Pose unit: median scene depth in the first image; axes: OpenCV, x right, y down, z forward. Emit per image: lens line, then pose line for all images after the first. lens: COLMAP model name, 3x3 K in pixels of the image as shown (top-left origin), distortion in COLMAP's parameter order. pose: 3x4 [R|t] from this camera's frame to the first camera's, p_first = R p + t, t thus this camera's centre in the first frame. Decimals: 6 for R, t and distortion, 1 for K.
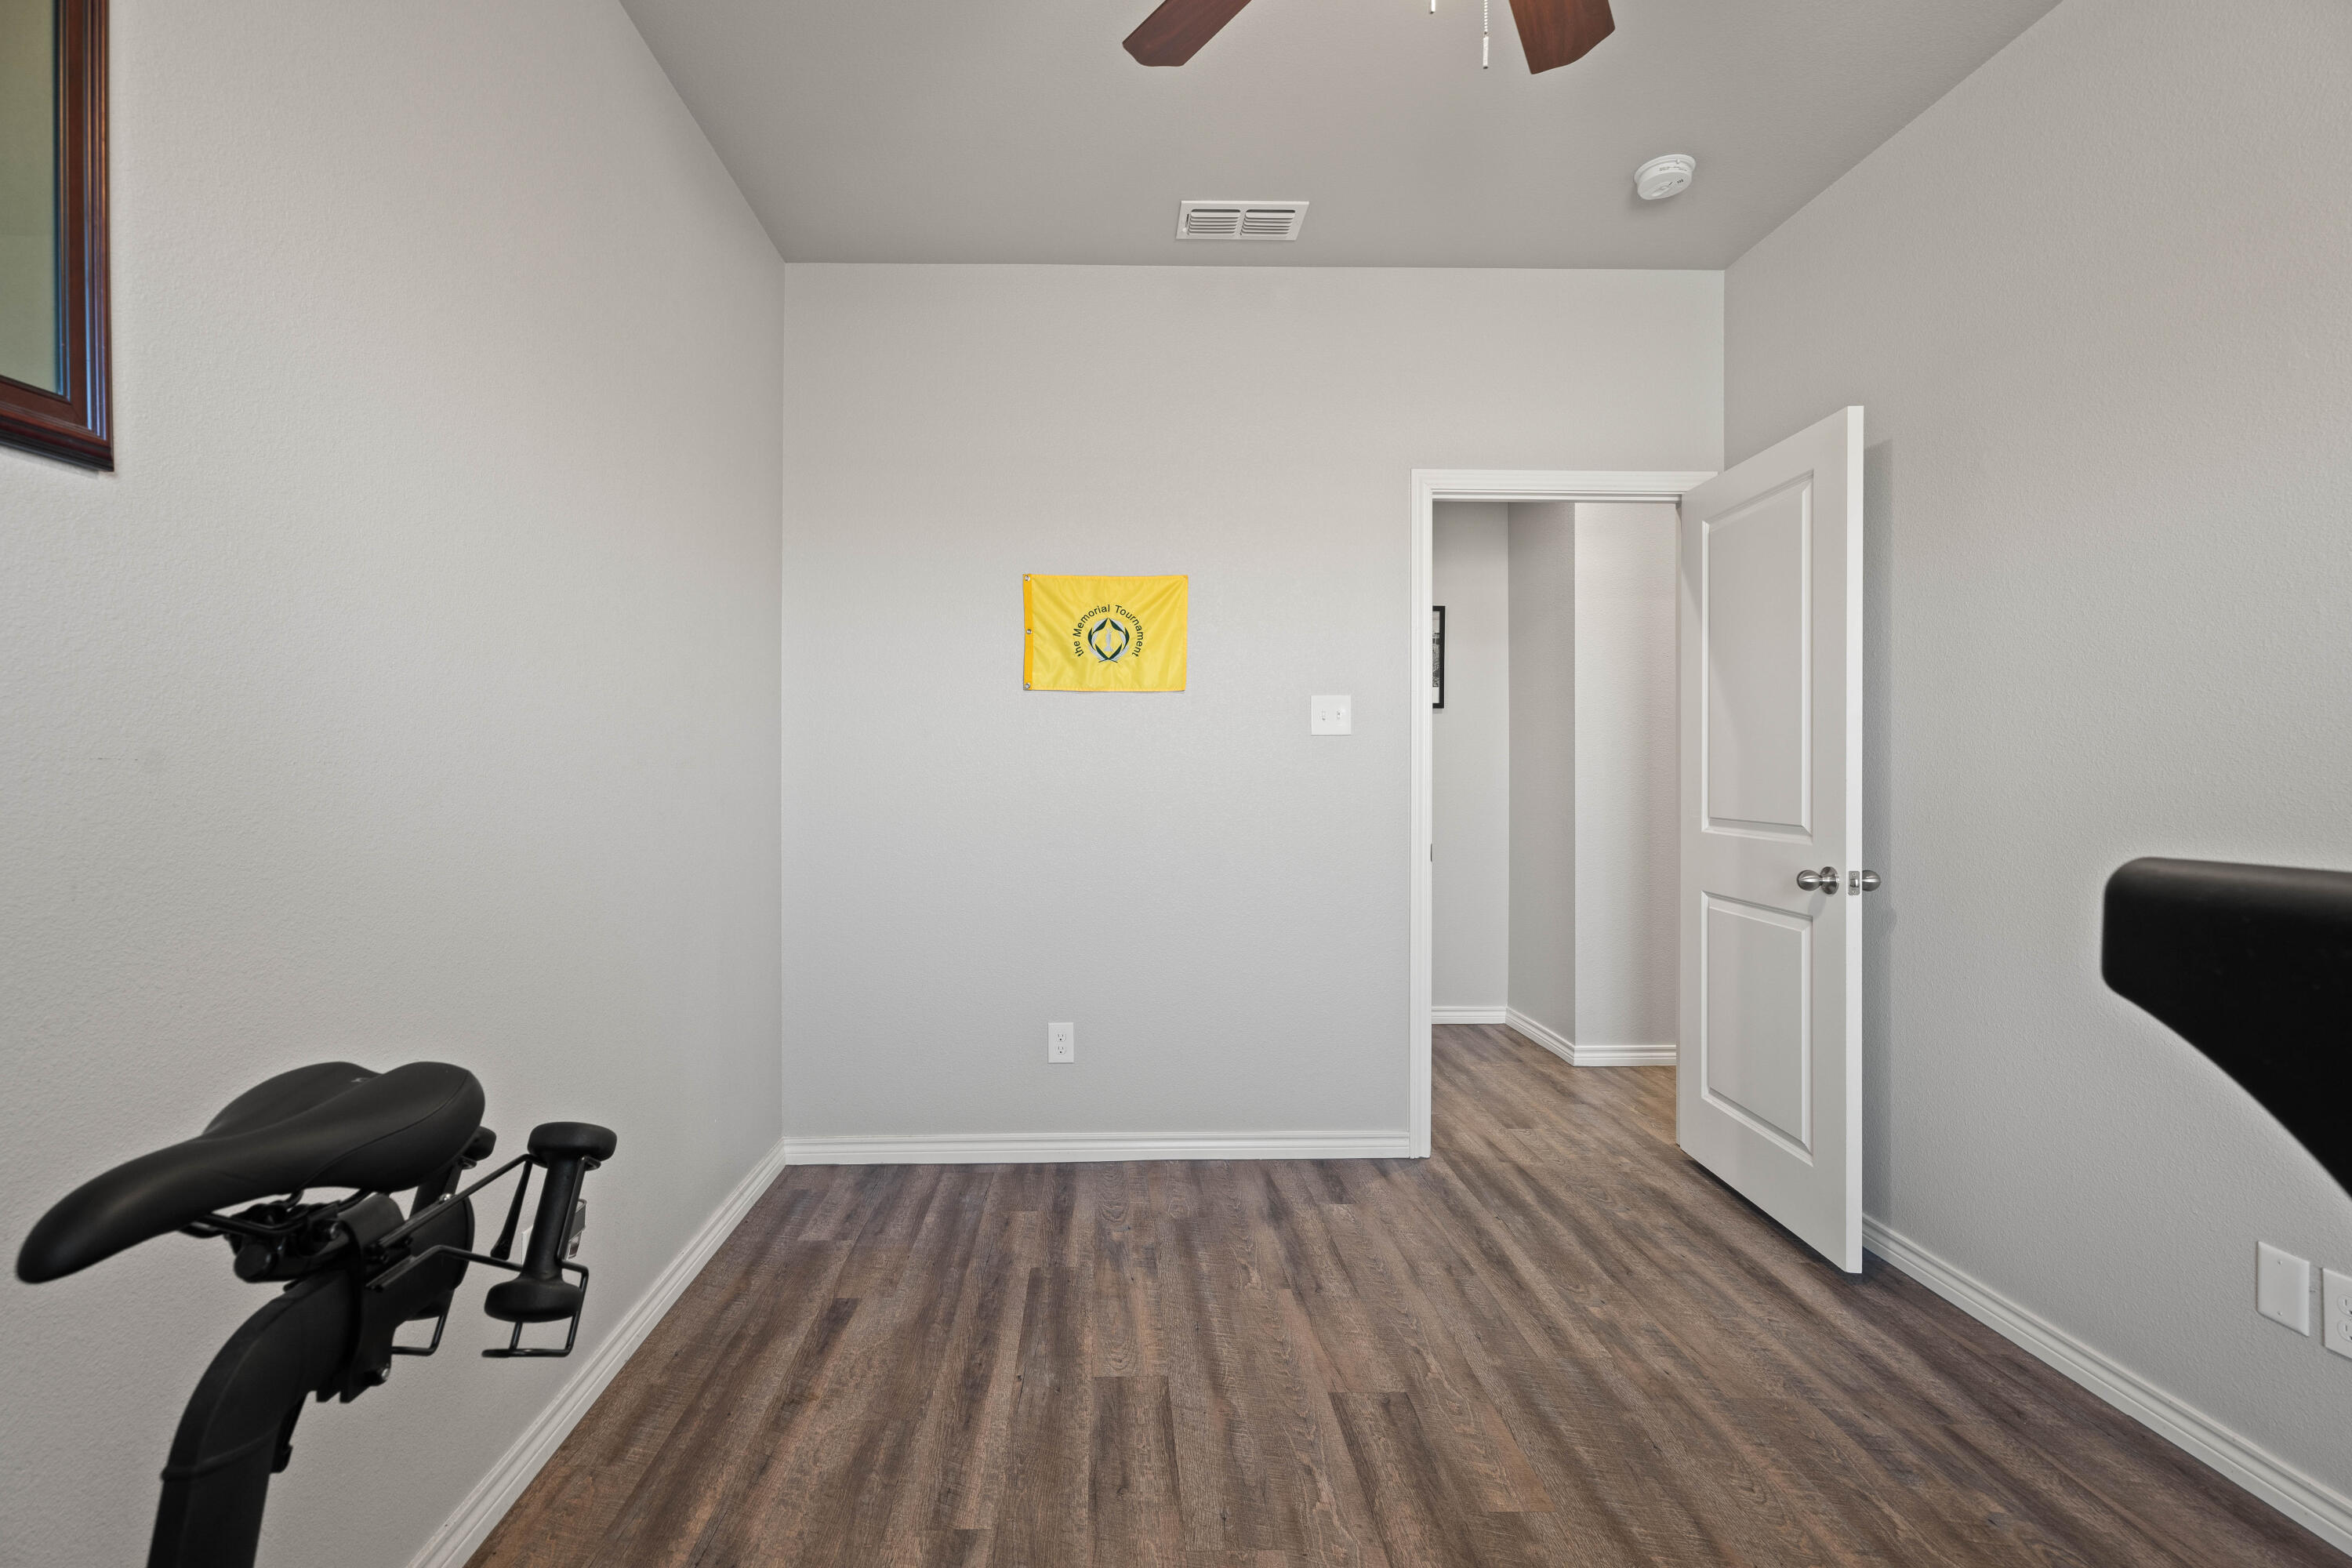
lens RADIAL K [[1053.2, 0, 1185.1], [0, 1053.2, 786.8], [0, 0, 1]] dist [0.001899, -0.001718]
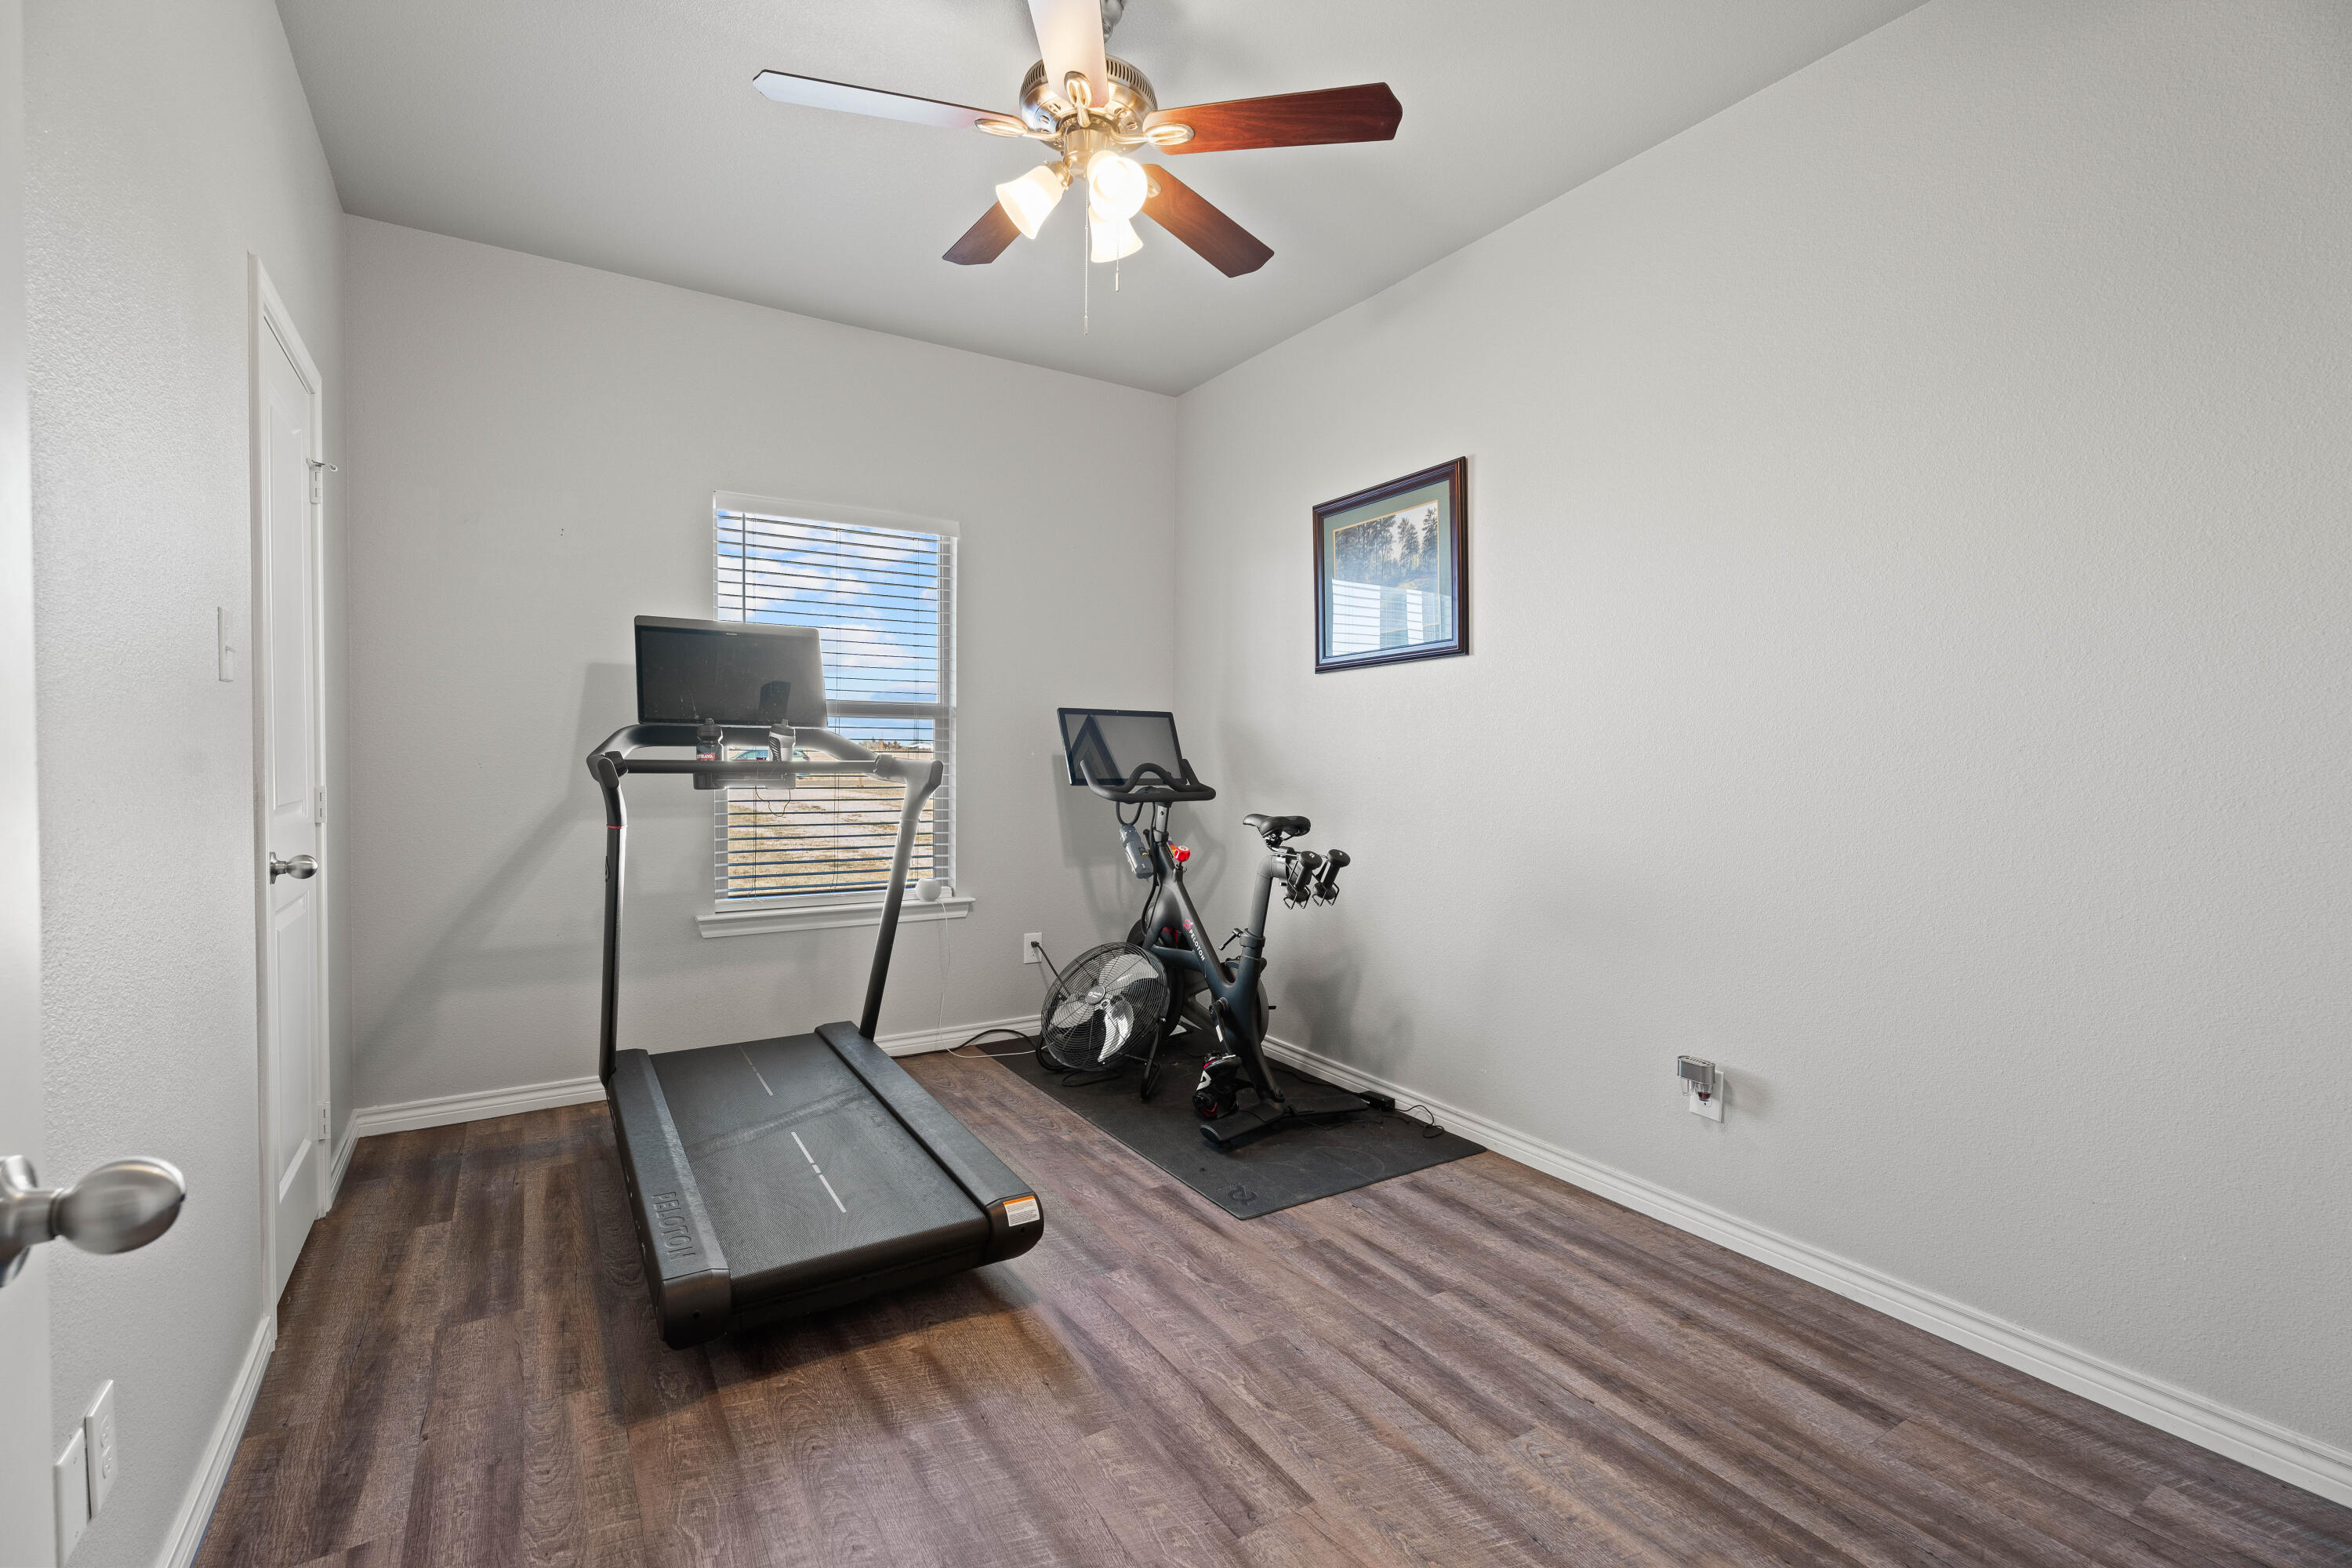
lens RADIAL K [[1053.2, 0, 1182.6], [0, 1053.2, 781.9], [0, 0, 1]] dist [0.001899, -0.001718]
pose [[-0.876136, 0.006854, -0.482015, 0.682846], [-0.017106, 0.998827, 0.045295, -0.037579], [0.481760, 0.047930, -0.874992, 1.795136]]
